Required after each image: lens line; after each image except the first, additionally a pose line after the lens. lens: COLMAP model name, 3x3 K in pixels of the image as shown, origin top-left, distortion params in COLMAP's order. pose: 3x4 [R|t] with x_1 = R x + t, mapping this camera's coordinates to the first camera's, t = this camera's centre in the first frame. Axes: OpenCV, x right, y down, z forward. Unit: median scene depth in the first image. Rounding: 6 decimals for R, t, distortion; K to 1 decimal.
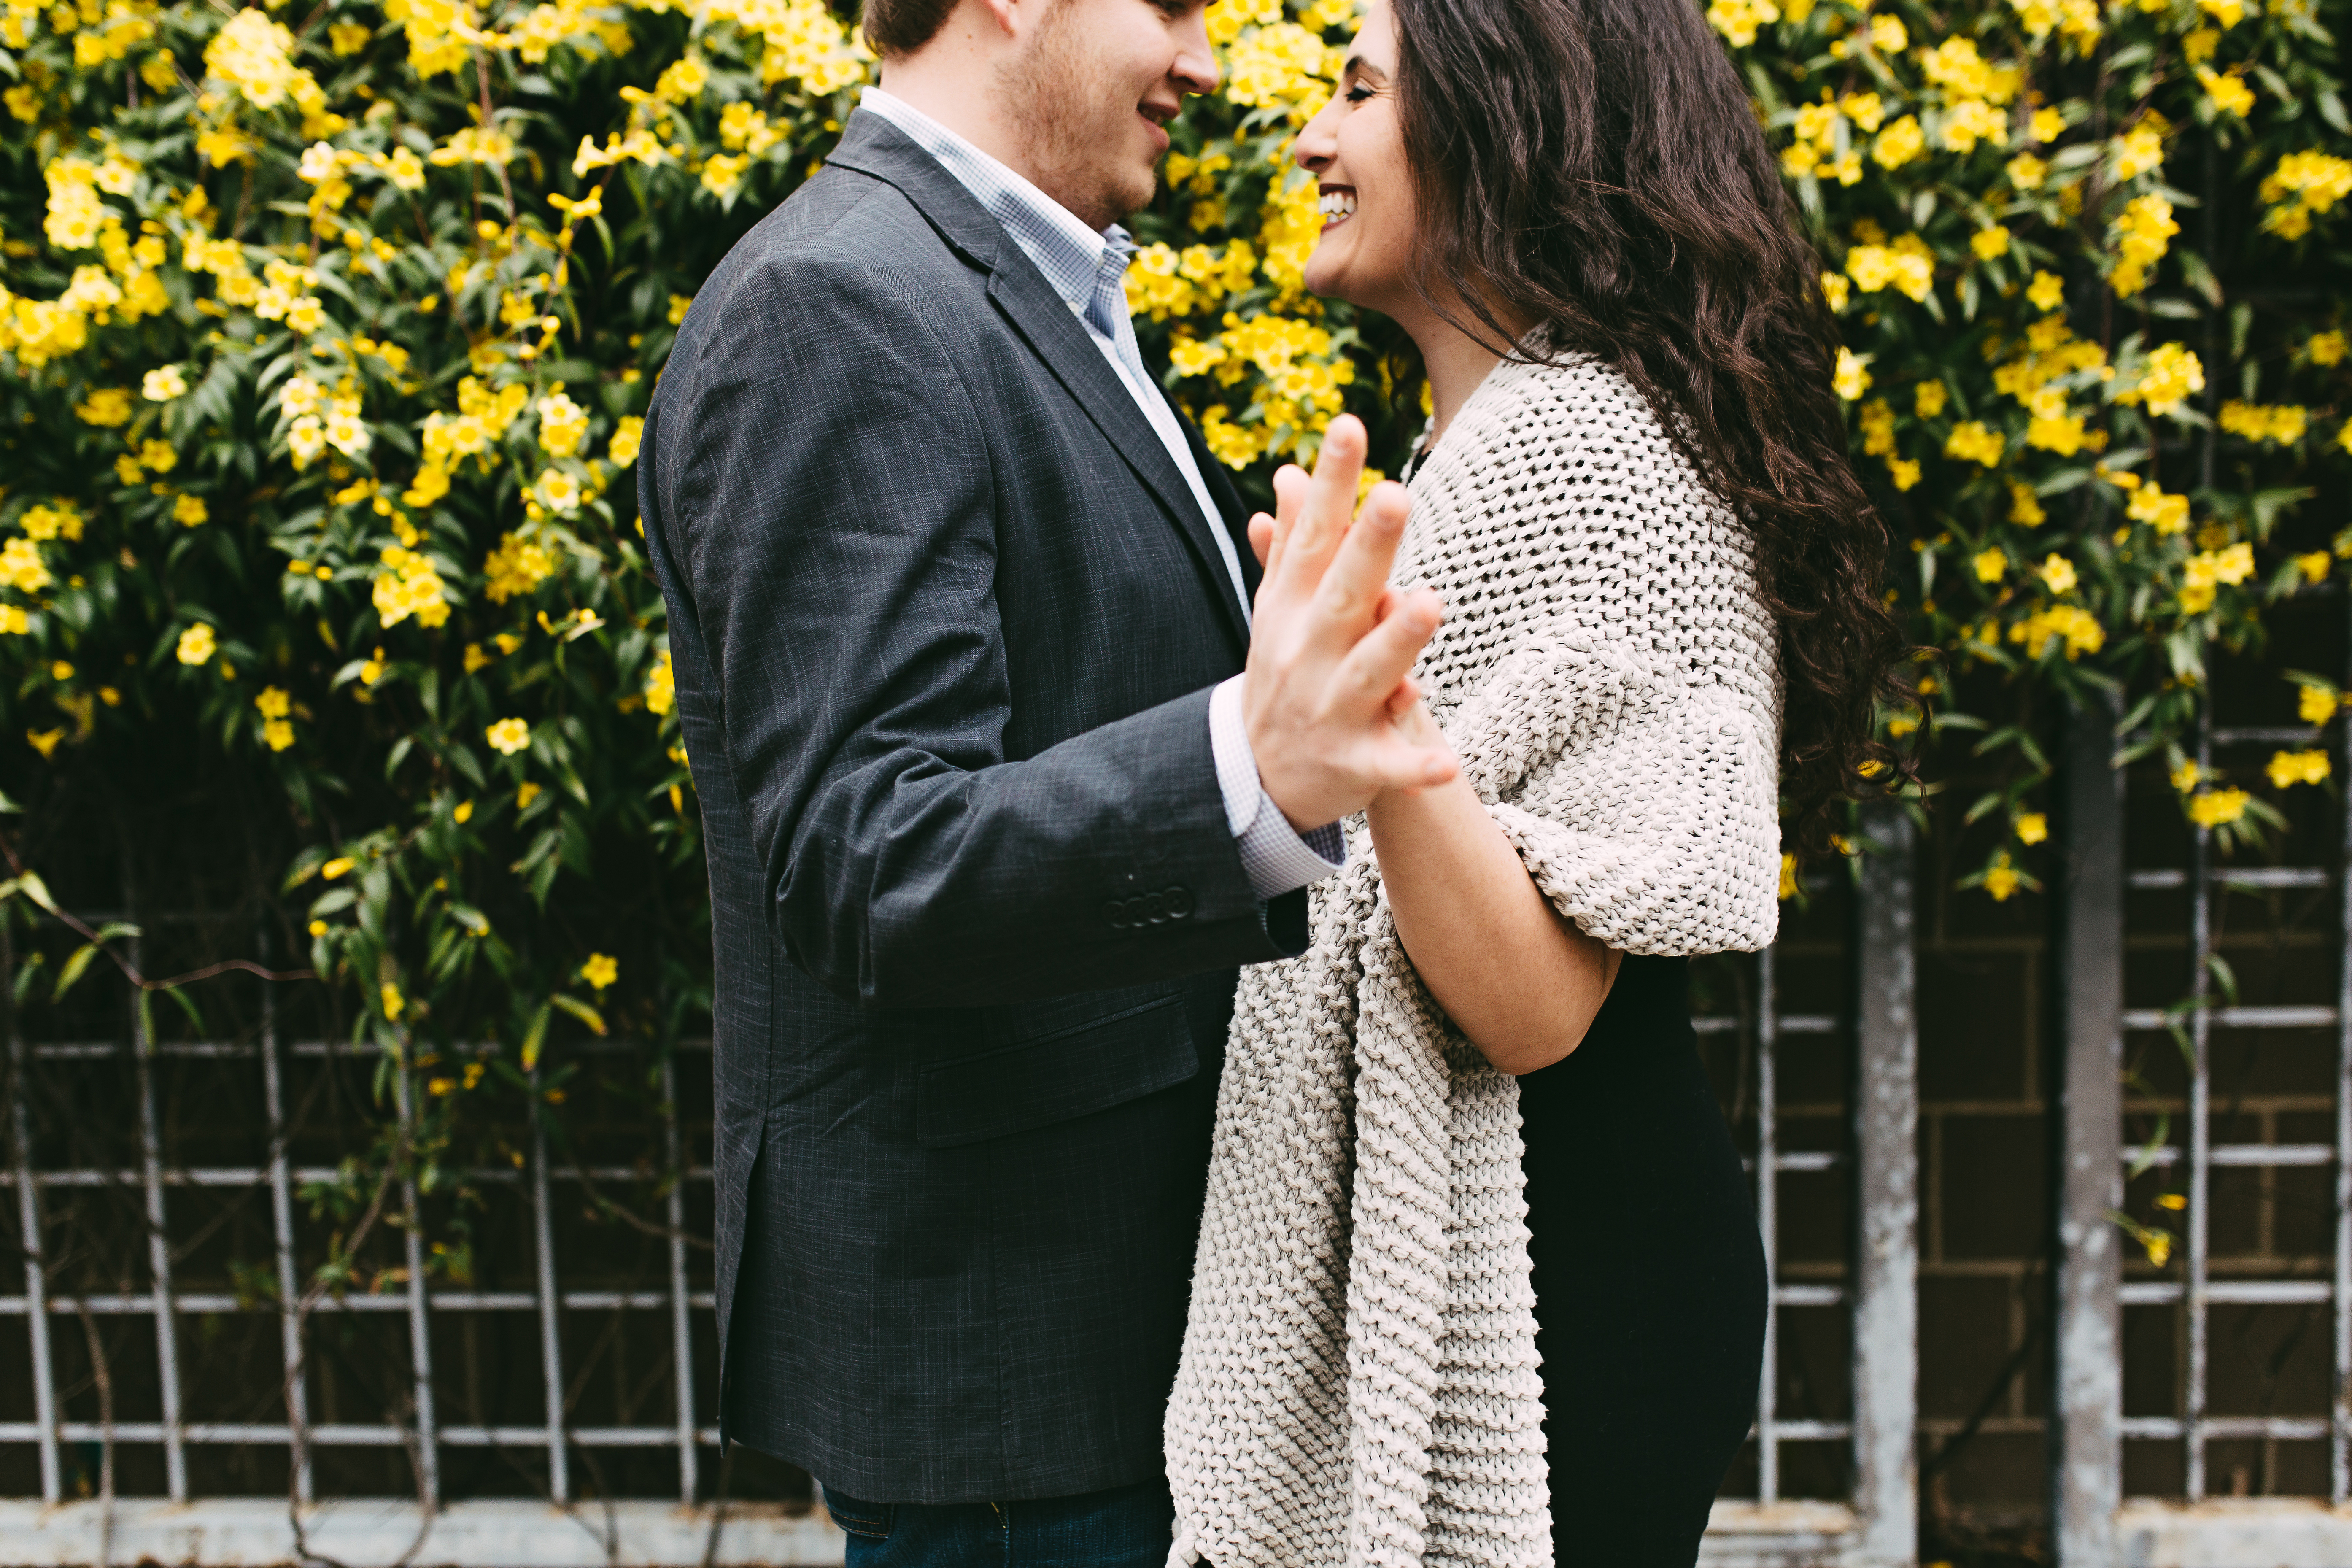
lens RADIAL K [[2298.0, 0, 1176.0], [0, 2298.0, 784.0], [0, 0, 1]] dist [-0.012676, 0.019563]
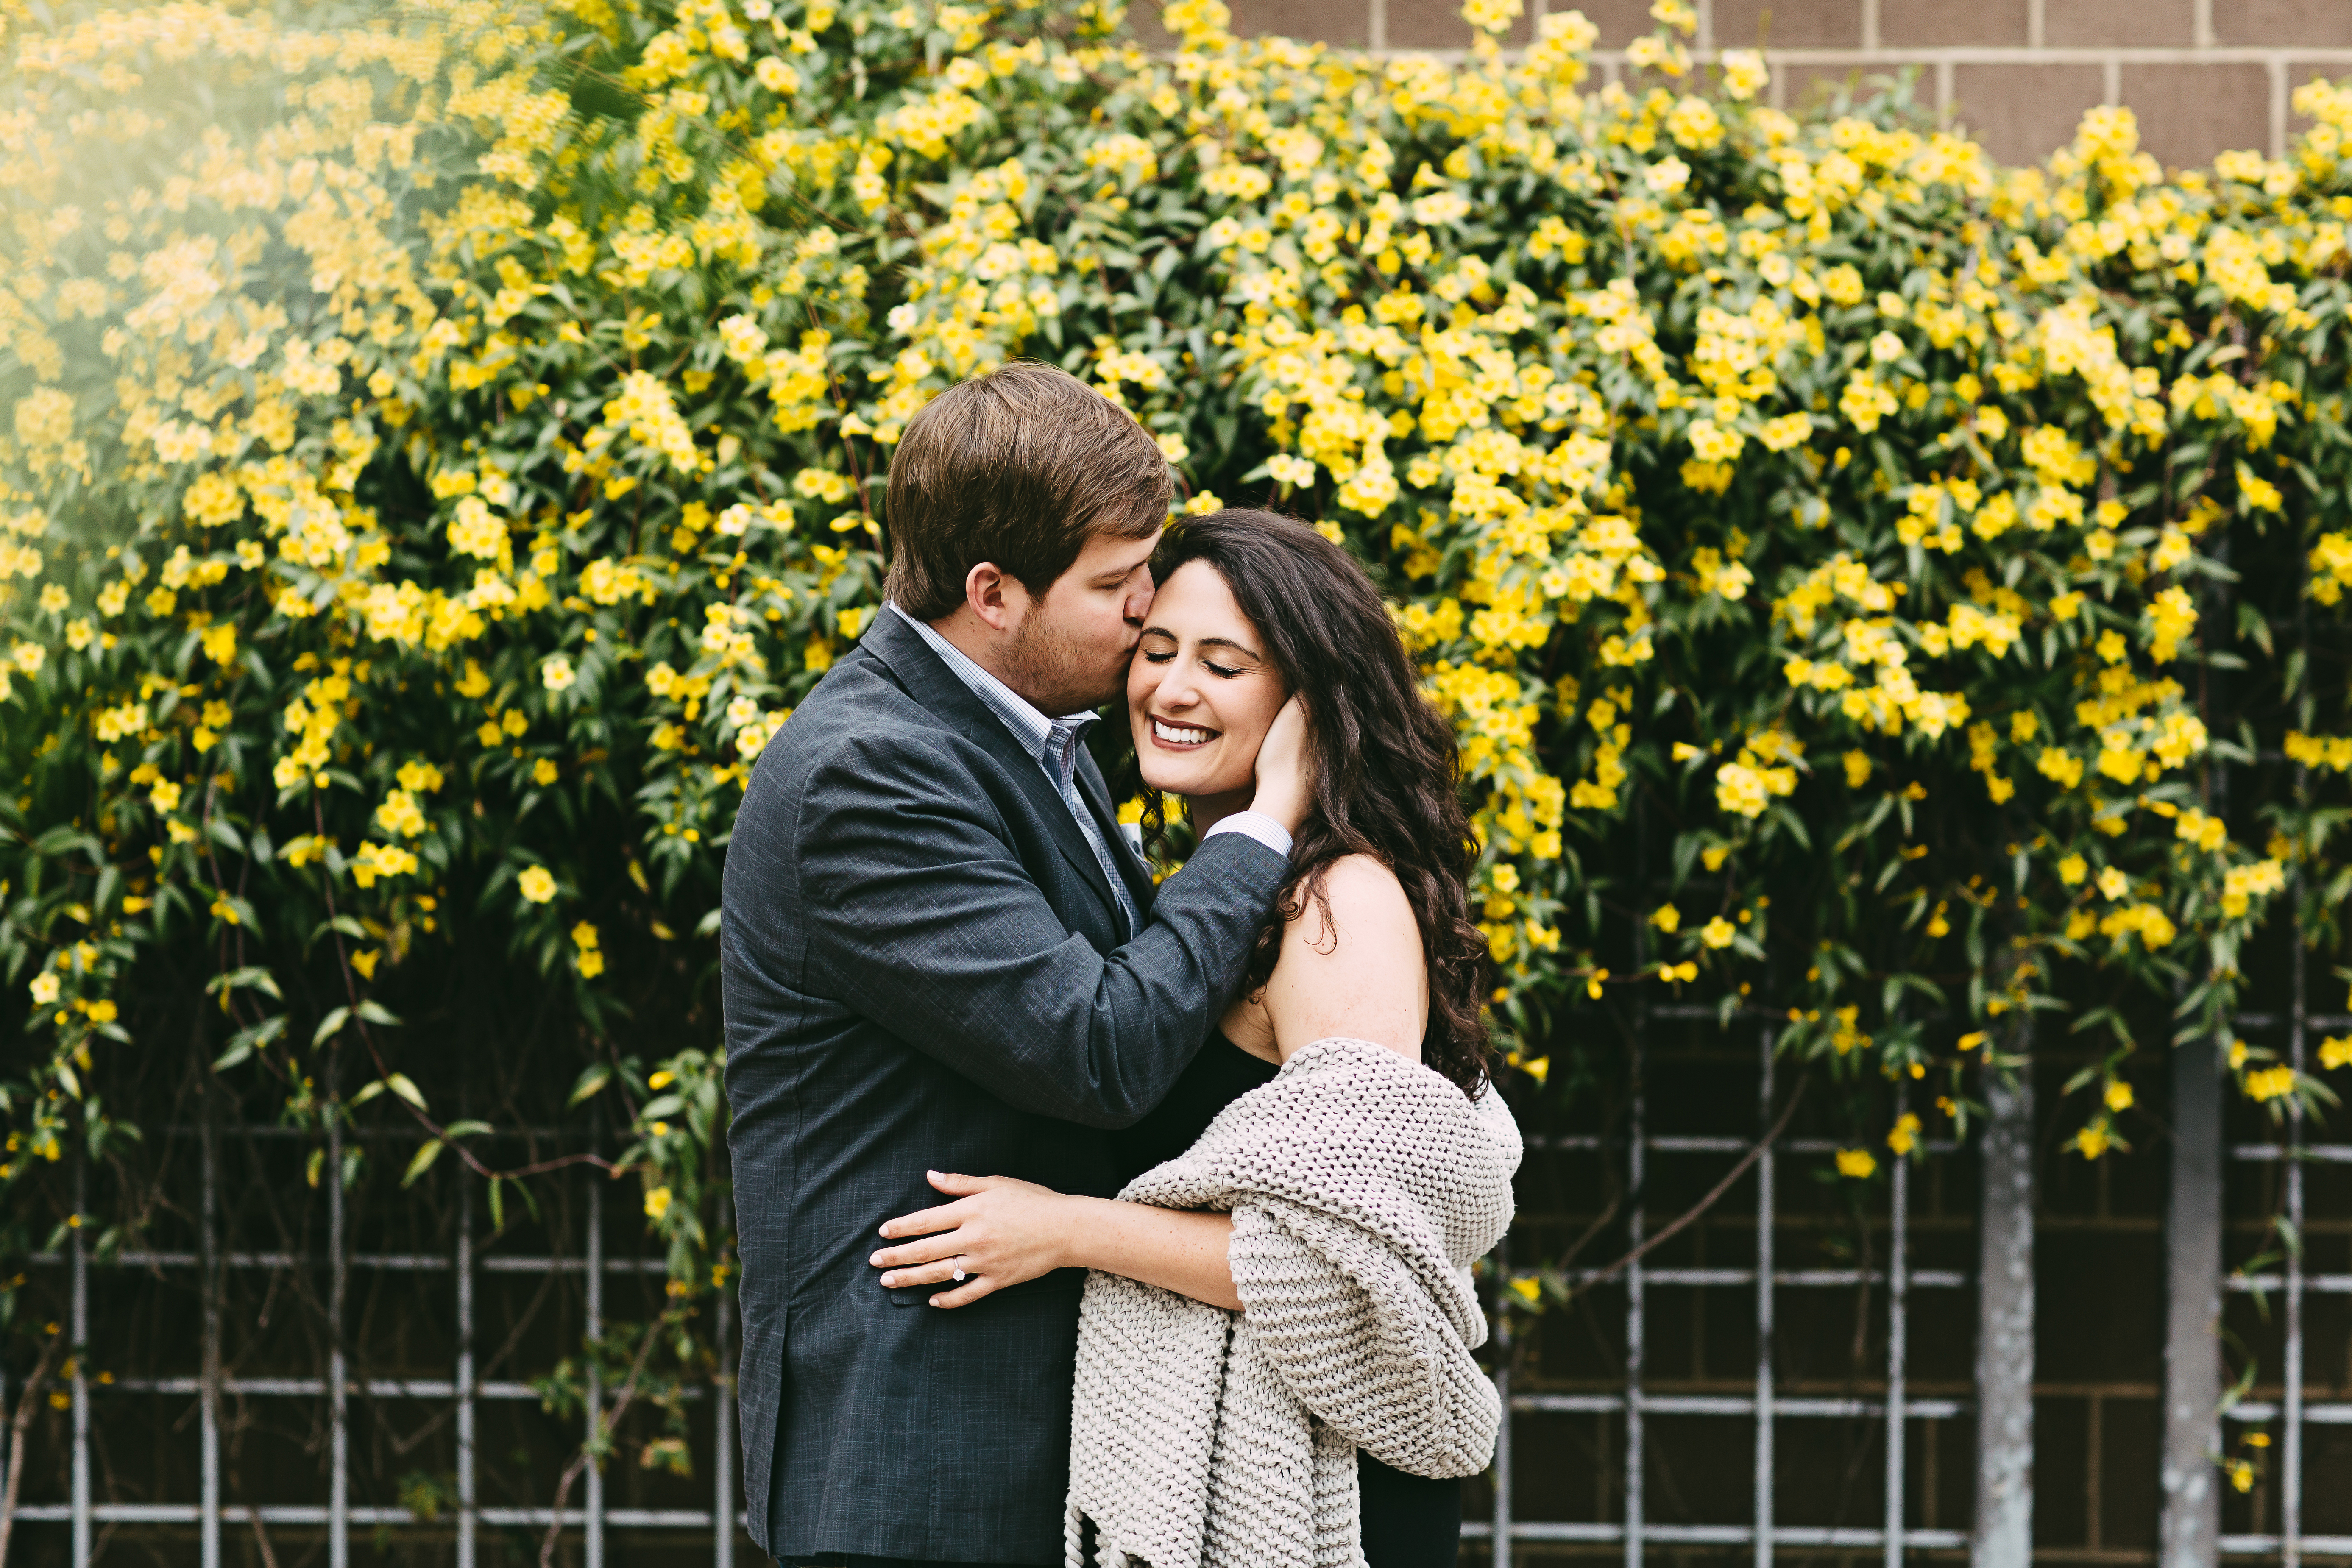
lens RADIAL K [[5789.3, 0, 1176.0], [0, 5789.3, 784.0], [0, 0, 1]] dist [0.121518, -0.508757]
pose [[0.998813, 0.034424, 0.034466, -0.213428], [-0.032675, 0.998211, -0.050072, 0.025737], [-0.036128, 0.048886, 0.998151, -2.015326]]
